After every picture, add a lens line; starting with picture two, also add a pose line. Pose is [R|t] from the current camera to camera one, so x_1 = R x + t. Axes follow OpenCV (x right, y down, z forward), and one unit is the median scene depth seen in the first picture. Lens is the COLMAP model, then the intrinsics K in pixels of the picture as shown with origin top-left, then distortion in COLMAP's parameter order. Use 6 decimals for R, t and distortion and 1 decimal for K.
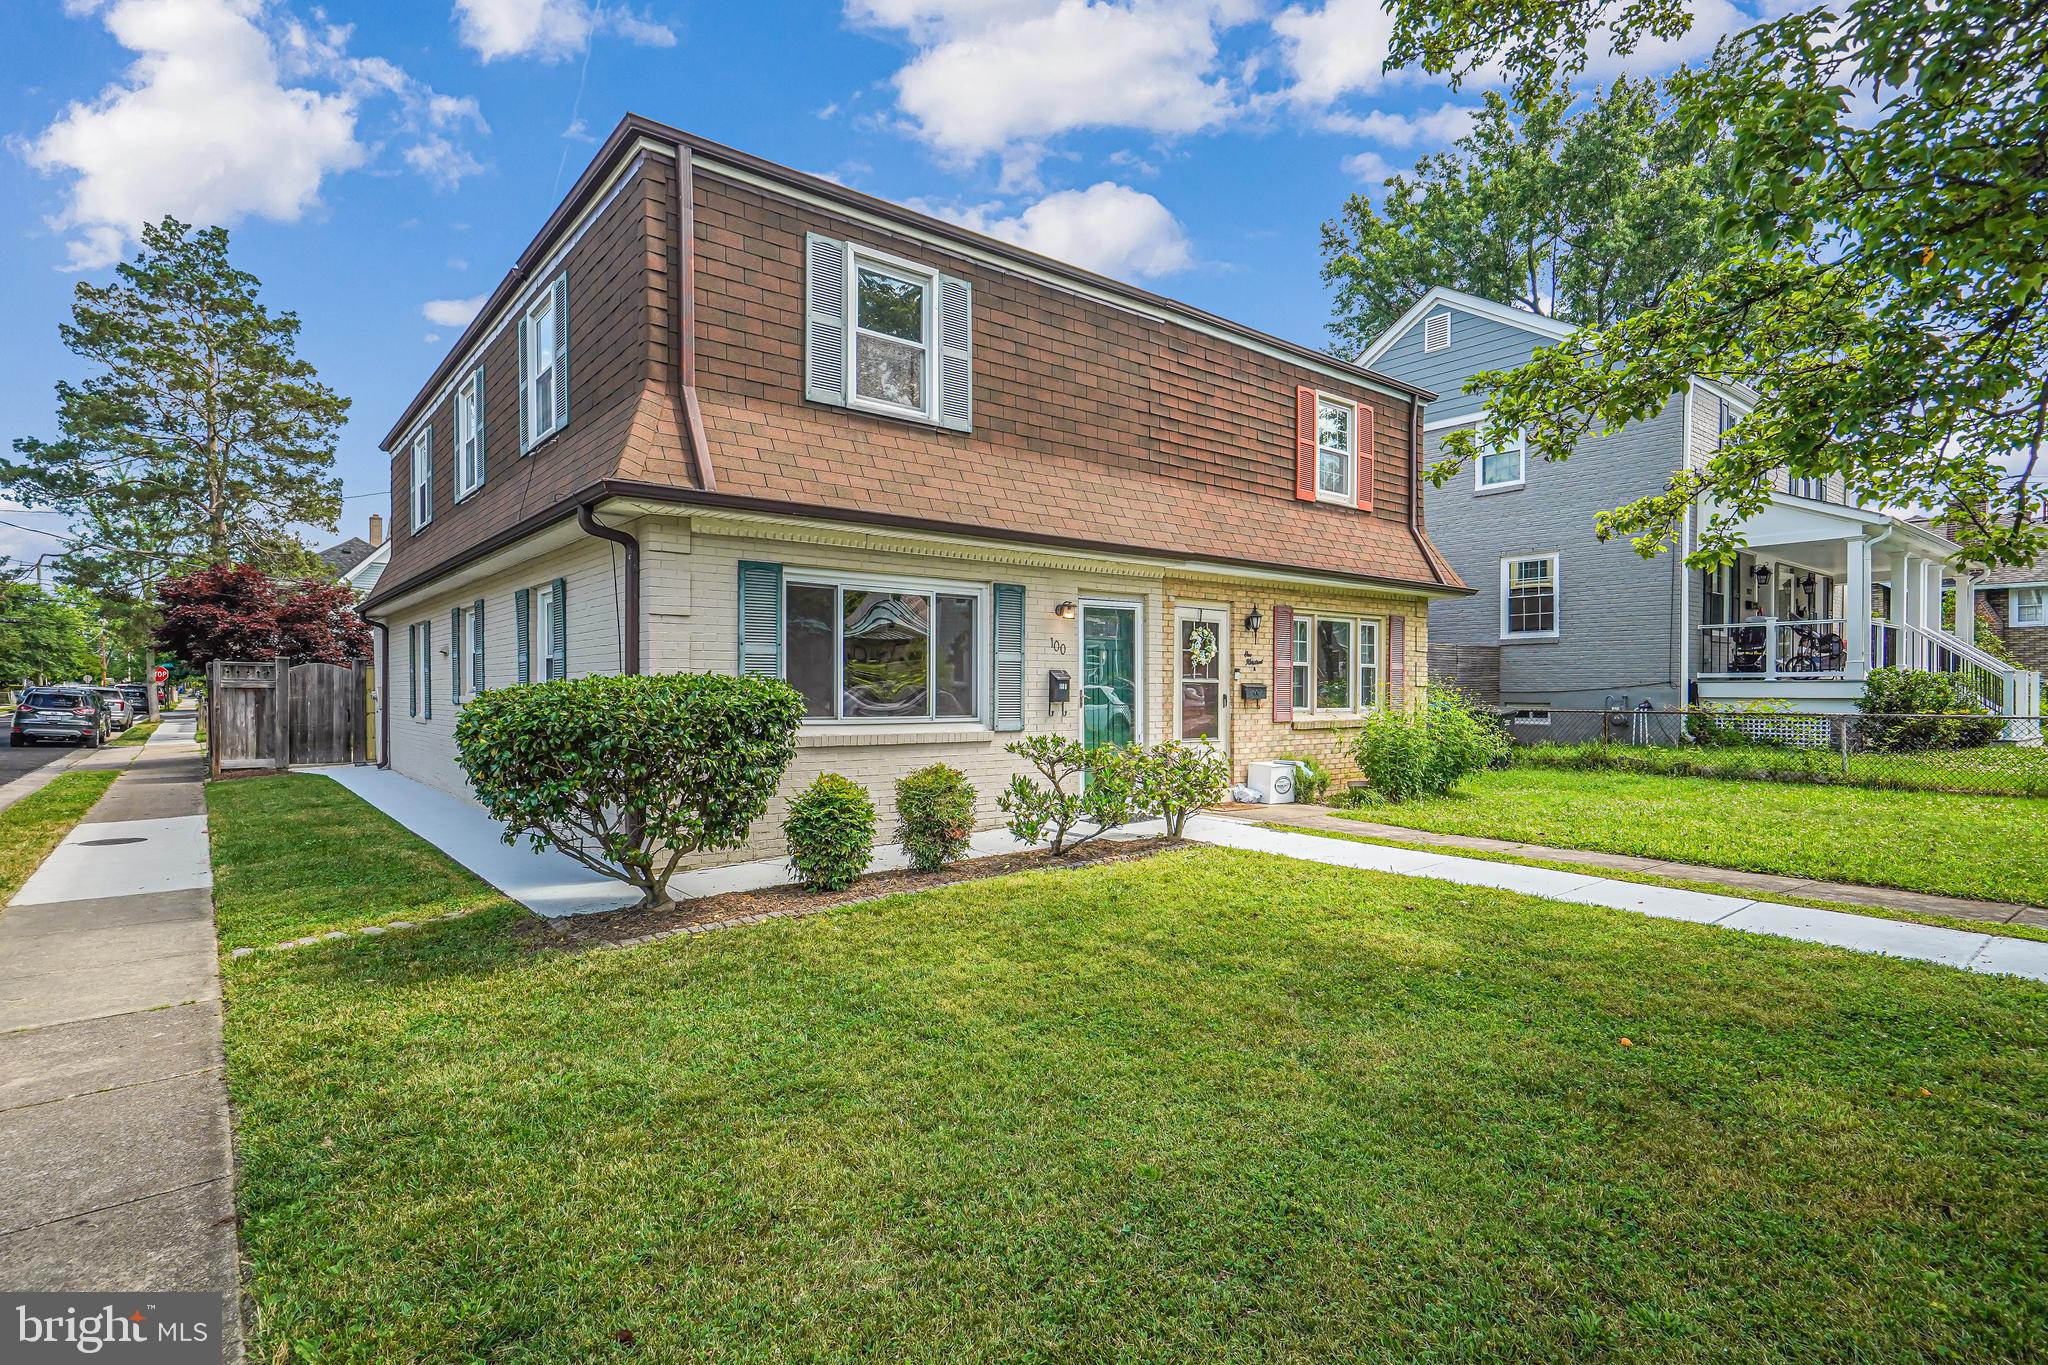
lens RADIAL K [[989.8, 0, 1016.1], [0, 989.8, 705.5], [0, 0, 1]] dist [0.001387, 0.000820]
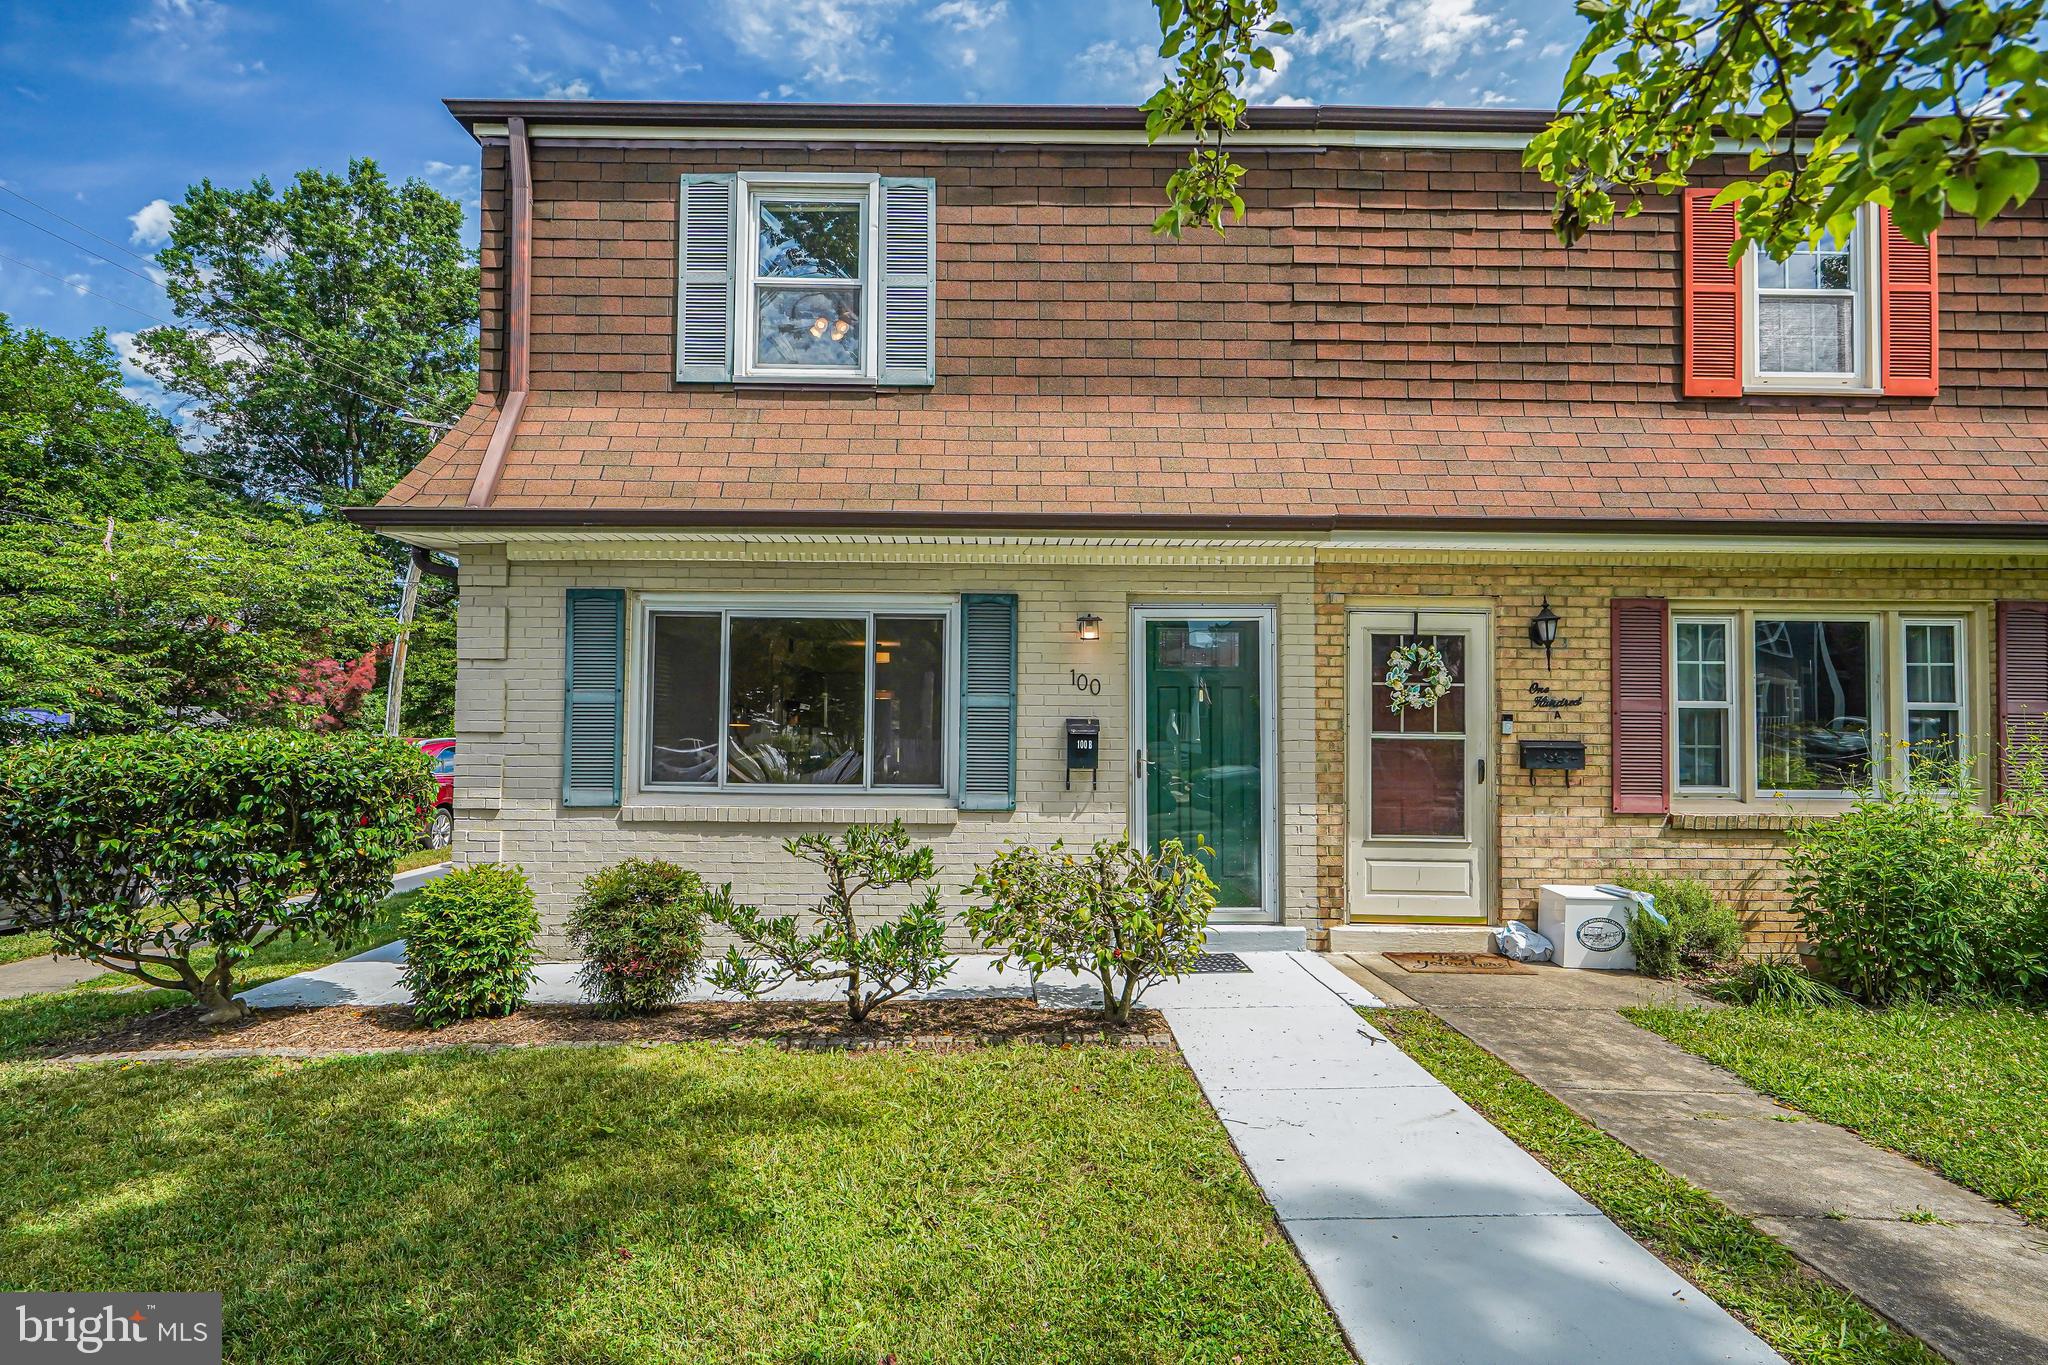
lens RADIAL K [[989.8, 0, 1016.1], [0, 989.8, 705.5], [0, 0, 1]] dist [0.001387, 0.000820]
pose [[0.793787, -0.015025, -0.608010, 0.370737], [-0.015939, 0.998838, -0.045491, -0.013717], [0.607987, 0.045801, 0.792625, 0.421182]]
